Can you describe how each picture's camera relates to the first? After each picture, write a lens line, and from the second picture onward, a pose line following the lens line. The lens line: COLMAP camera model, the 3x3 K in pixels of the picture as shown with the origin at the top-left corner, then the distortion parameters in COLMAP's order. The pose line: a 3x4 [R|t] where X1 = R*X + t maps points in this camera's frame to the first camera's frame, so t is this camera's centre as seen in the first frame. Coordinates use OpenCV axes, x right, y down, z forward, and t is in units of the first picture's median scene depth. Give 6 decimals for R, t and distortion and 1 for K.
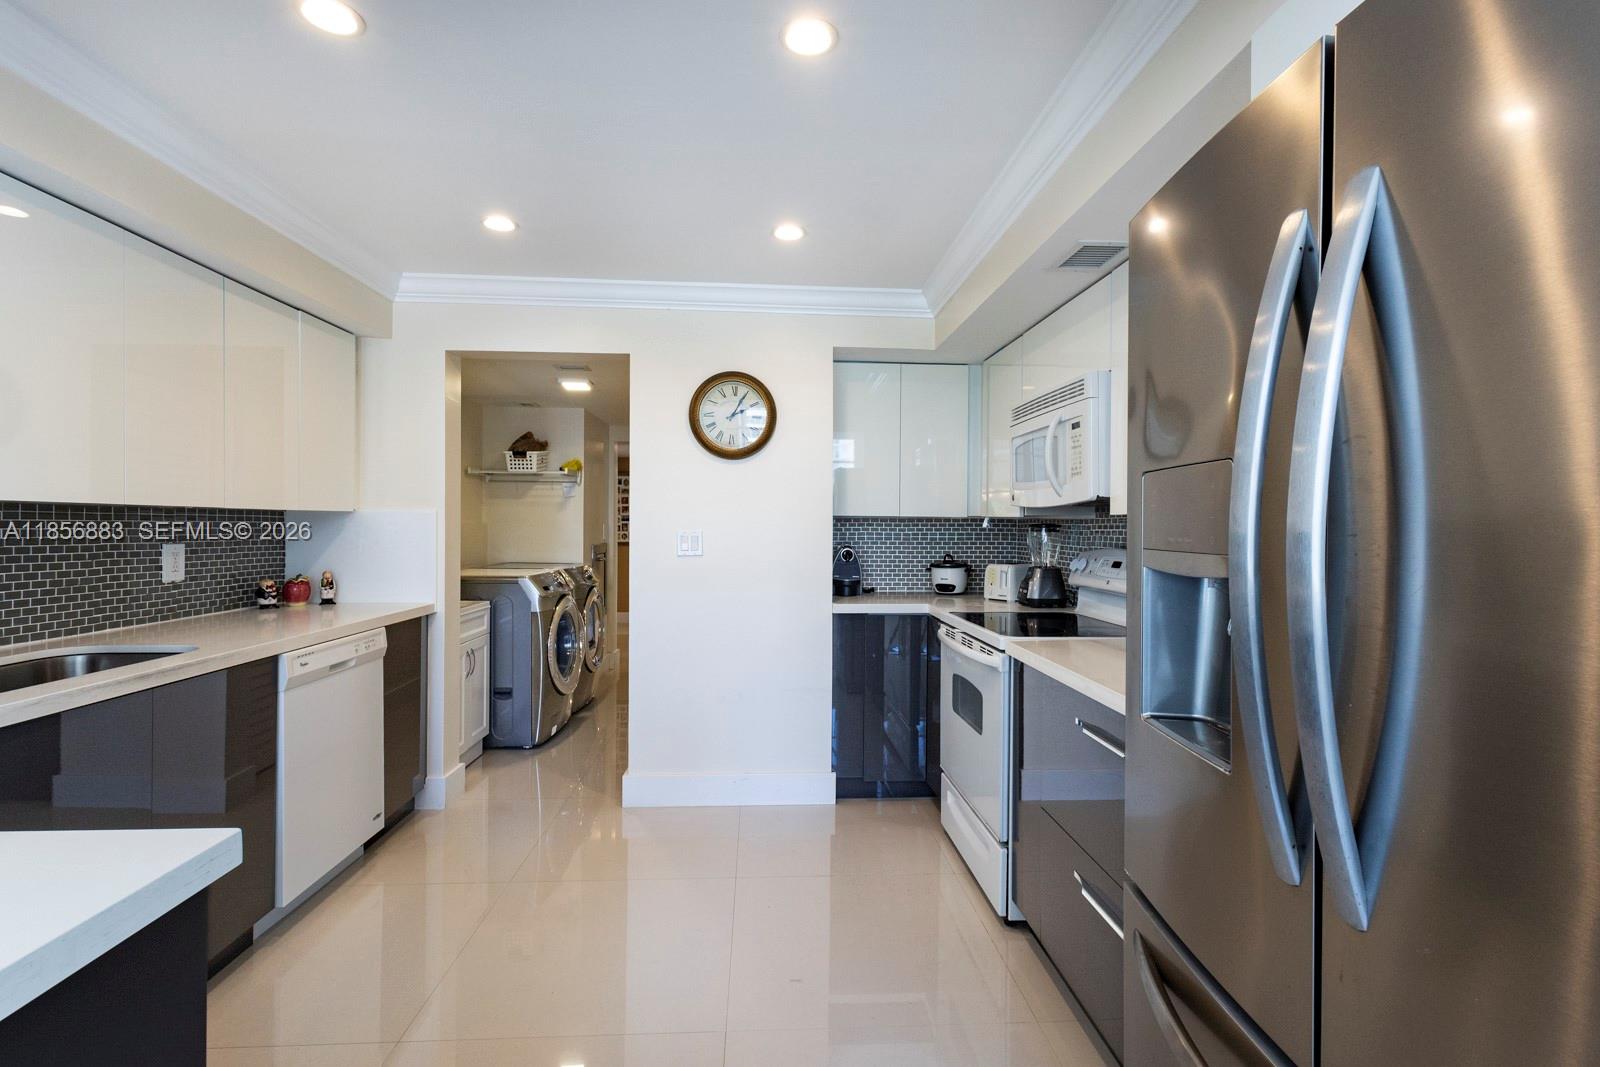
lens RADIAL K [[794.3, 0, 793.2], [0, 794.3, 536.6], [0, 0, 1]] dist [0.005035, 0.000584]
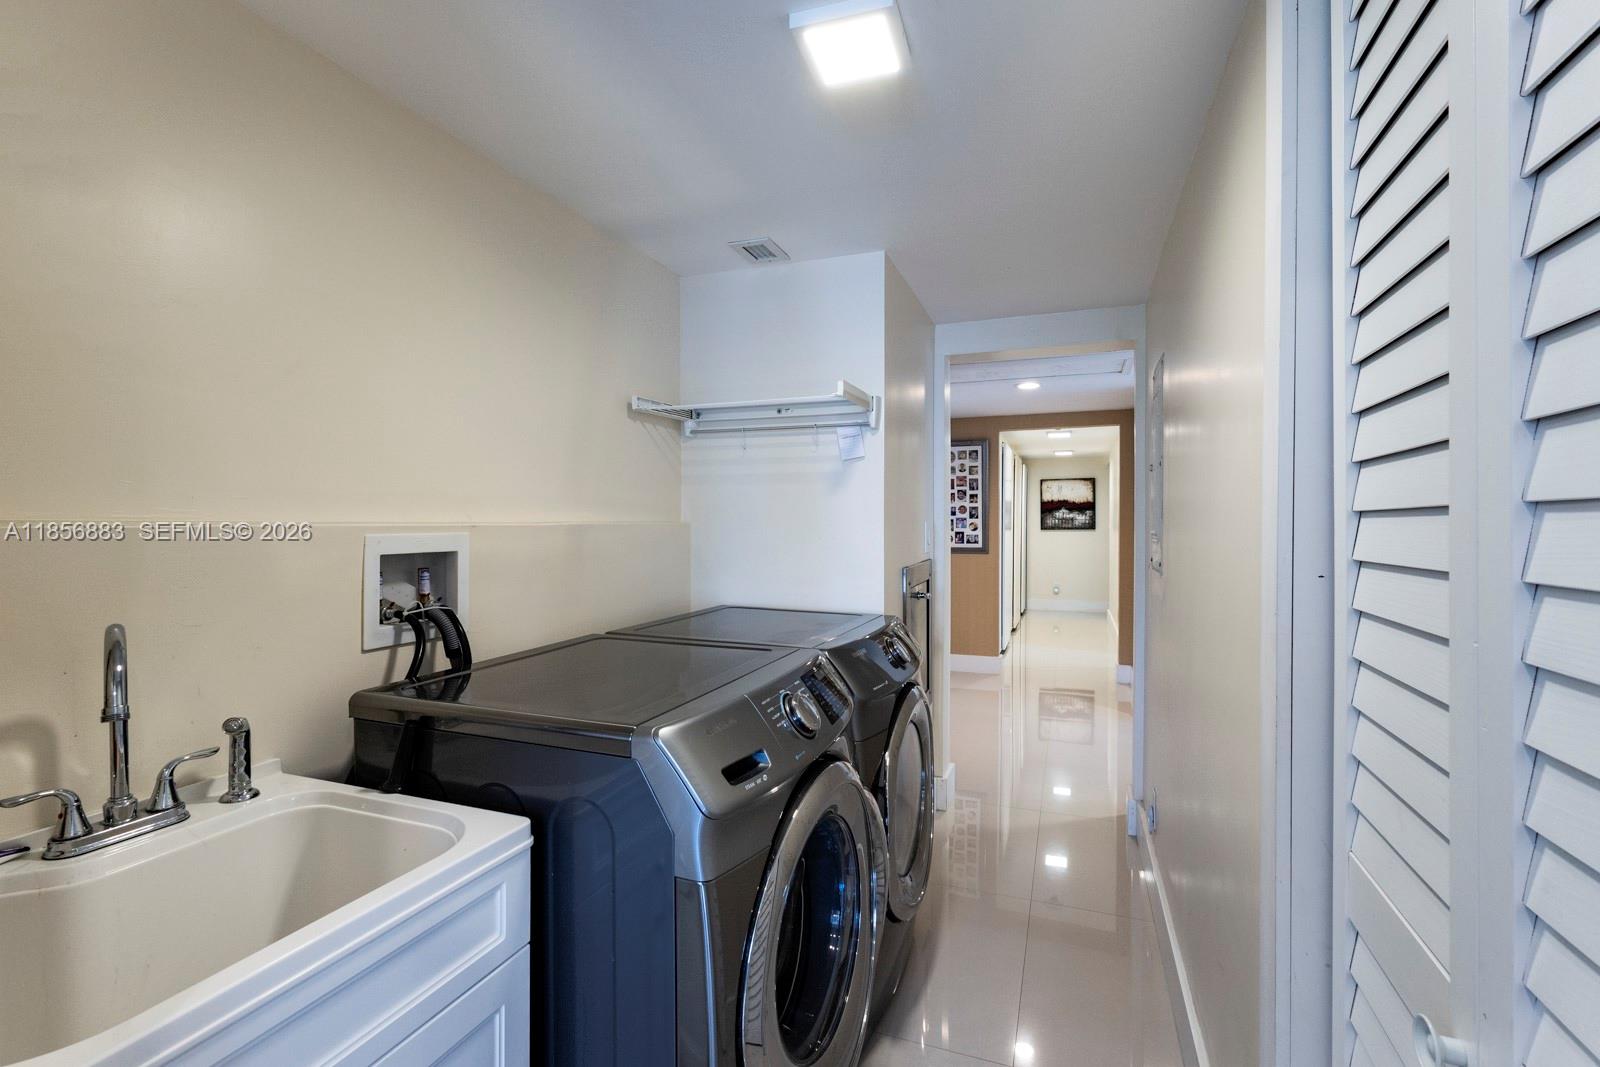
lens RADIAL K [[794.3, 0, 793.8], [0, 794.3, 532.3], [0, 0, 1]] dist [0.005035, 0.000584]
pose [[0.930325, -0.003984, -0.366715, -0.151266], [0.003714, 0.999992, -0.001442, -0.009017], [0.366717, -0.000021, 0.930332, 0.579811]]
